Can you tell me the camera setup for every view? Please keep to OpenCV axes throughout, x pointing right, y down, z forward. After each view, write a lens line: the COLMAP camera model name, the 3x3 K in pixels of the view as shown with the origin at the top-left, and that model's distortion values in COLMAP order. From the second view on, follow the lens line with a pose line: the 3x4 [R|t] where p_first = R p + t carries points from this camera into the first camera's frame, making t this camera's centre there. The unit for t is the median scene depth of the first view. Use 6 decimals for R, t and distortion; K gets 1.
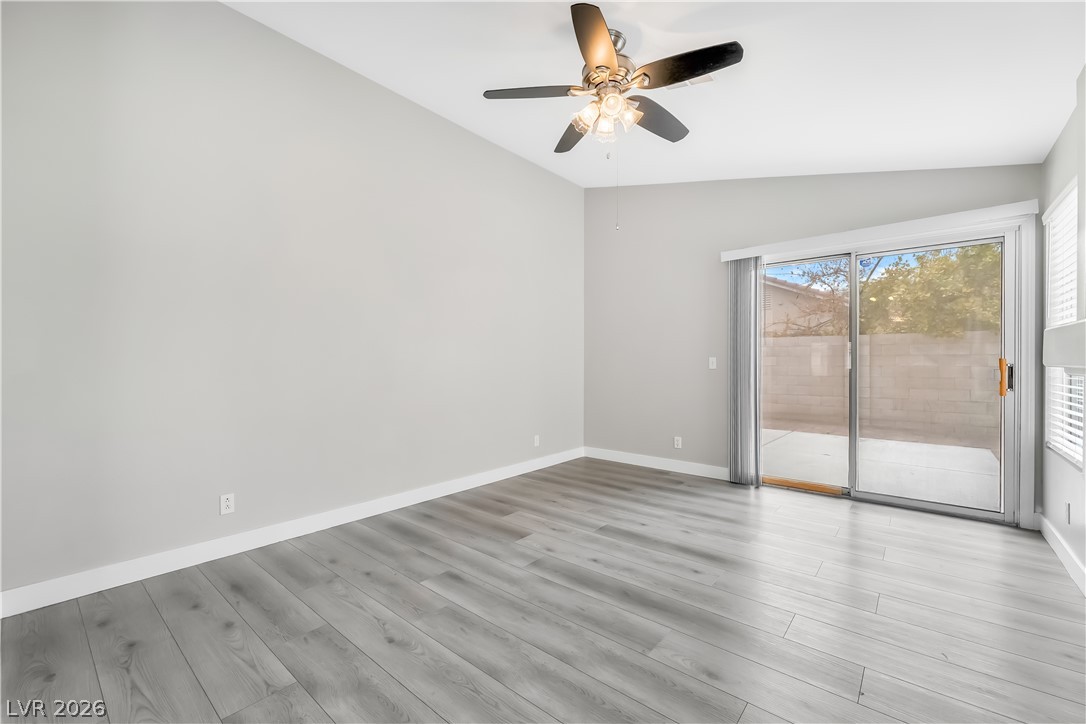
lens RADIAL K [[449.9, 0, 541.6], [0, 449.9, 364.7], [0, 0, 1]] dist [0.000897, 0.000021]
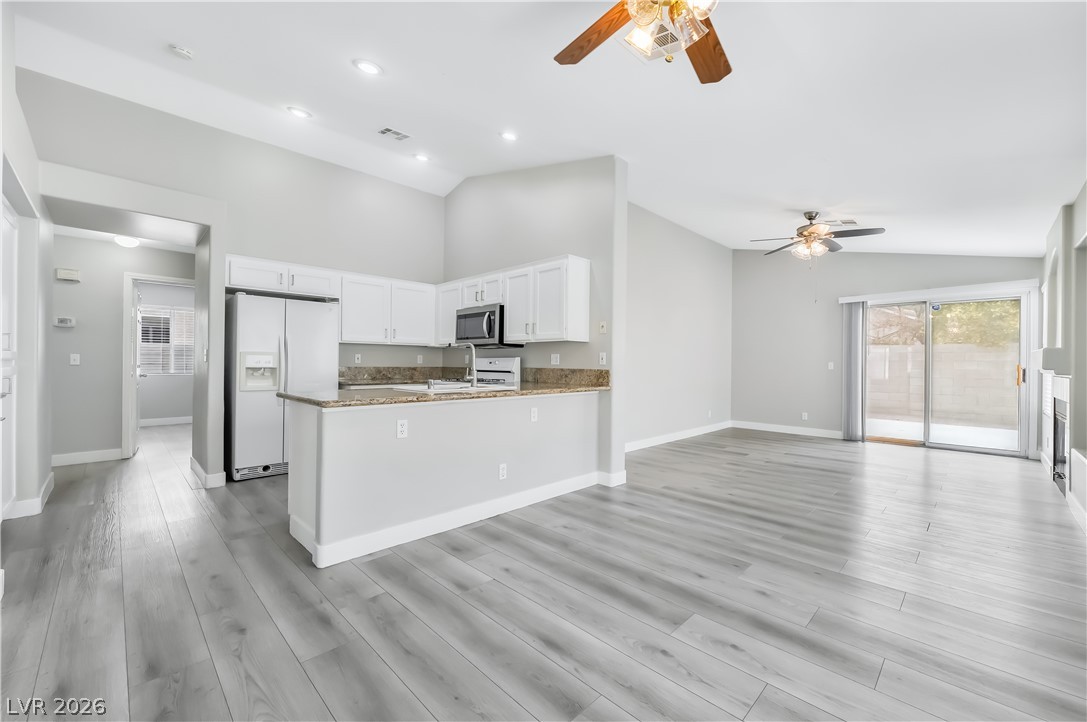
lens RADIAL K [[436.2, 0, 541.8], [0, 436.2, 363.0], [0, 0, 1]] dist [-0.001145, -0.000062]
pose [[0.996111, 0.008829, -0.087666, -0.660505], [-0.009337, 0.999942, -0.005382, 0.005346], [0.087613, 0.006179, 0.996135, -0.823128]]
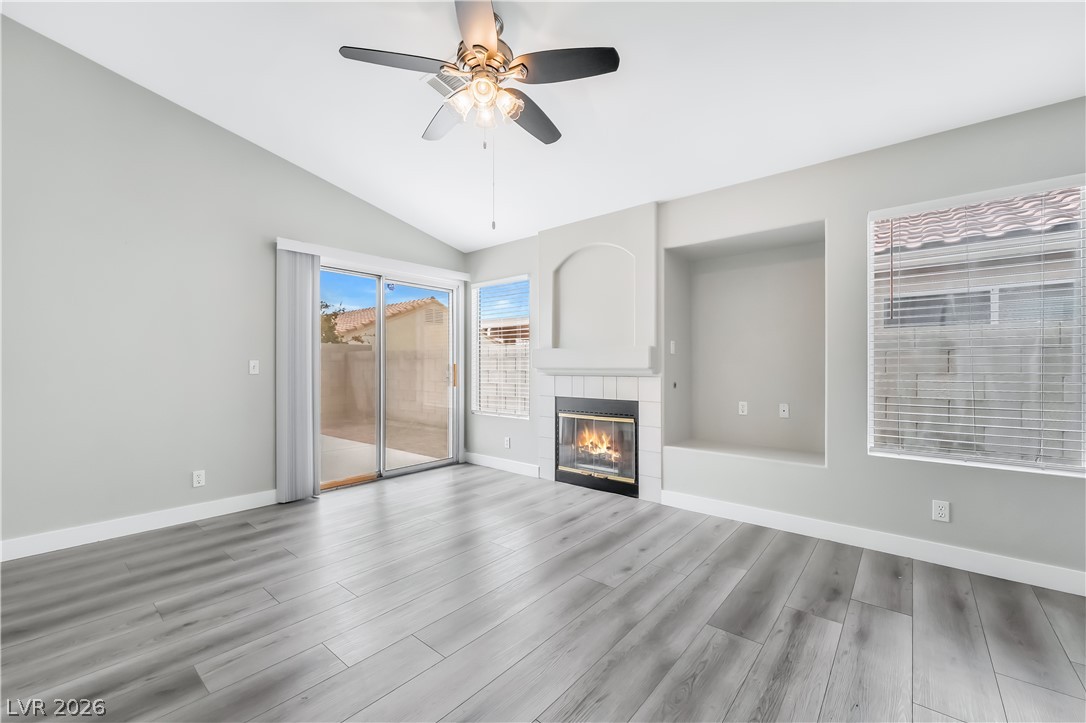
lens RADIAL K [[440.0, 0, 543.3], [0, 440.0, 365.3], [0, 0, 1]] dist [-0.000046, 0.000167]
pose [[-0.006552, 0.003596, 0.999972, -0.546973], [0.005924, 0.999976, -0.003557, -0.000713], [-0.999961, 0.005900, -0.006574, 0.630427]]
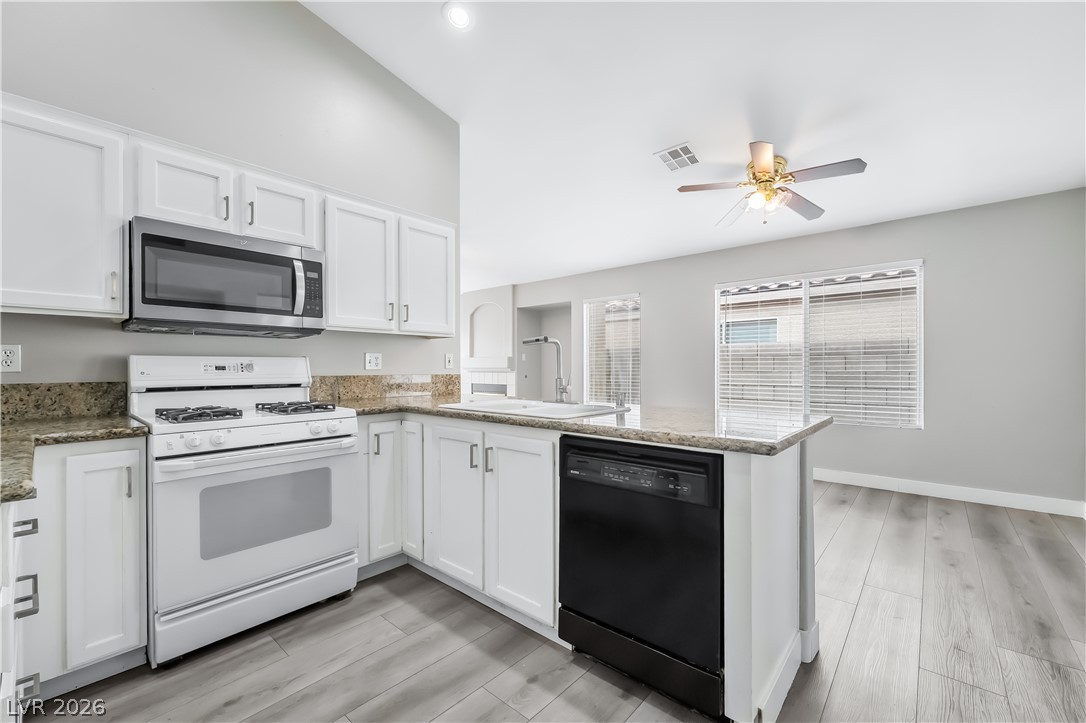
lens RADIAL K [[449.9, 0, 541.6], [0, 449.9, 364.2], [0, 0, 1]] dist [0.000897, 0.000021]
pose [[0.018461, 0.005558, 0.999814, -1.632767], [0.007124, 0.999958, -0.005690, -0.000558], [-0.999804, 0.007227, 0.018421, 0.177788]]
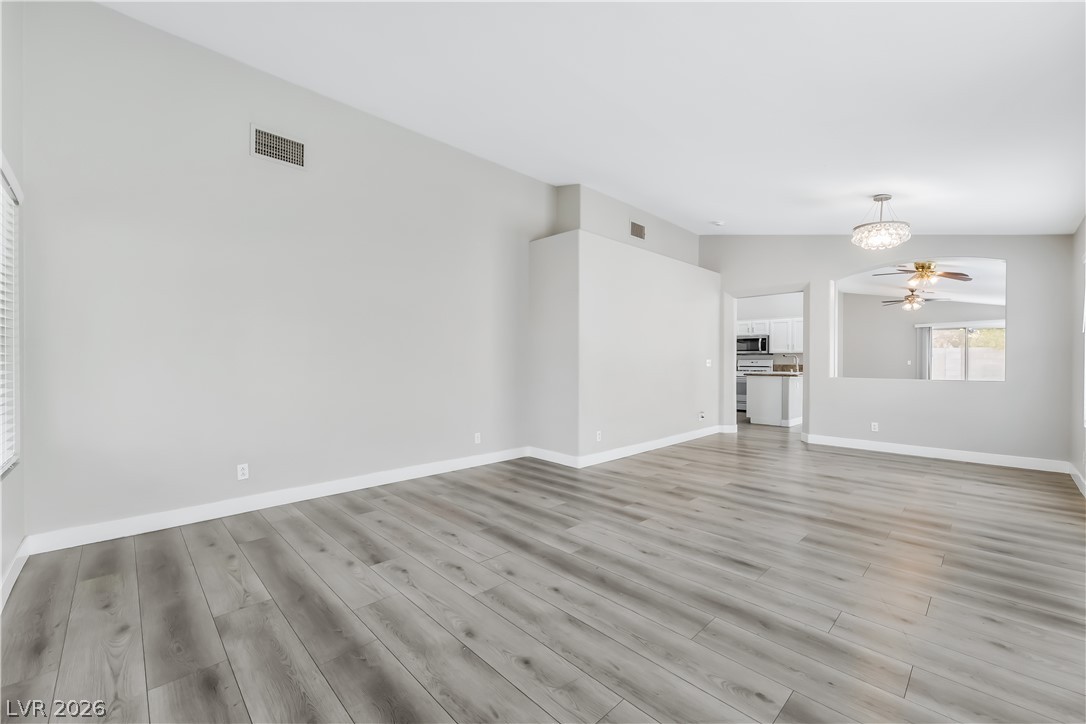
lens RADIAL K [[435.8, 0, 541.3], [0, 435.8, 364.0], [0, 0, 1]] dist [-0.001145, -0.000062]
pose [[0.994745, 0.002519, -0.102349, -2.141060], [-0.002449, 0.999997, 0.000808, 0.010585], [0.102351, -0.000553, 0.994748, -2.552848]]
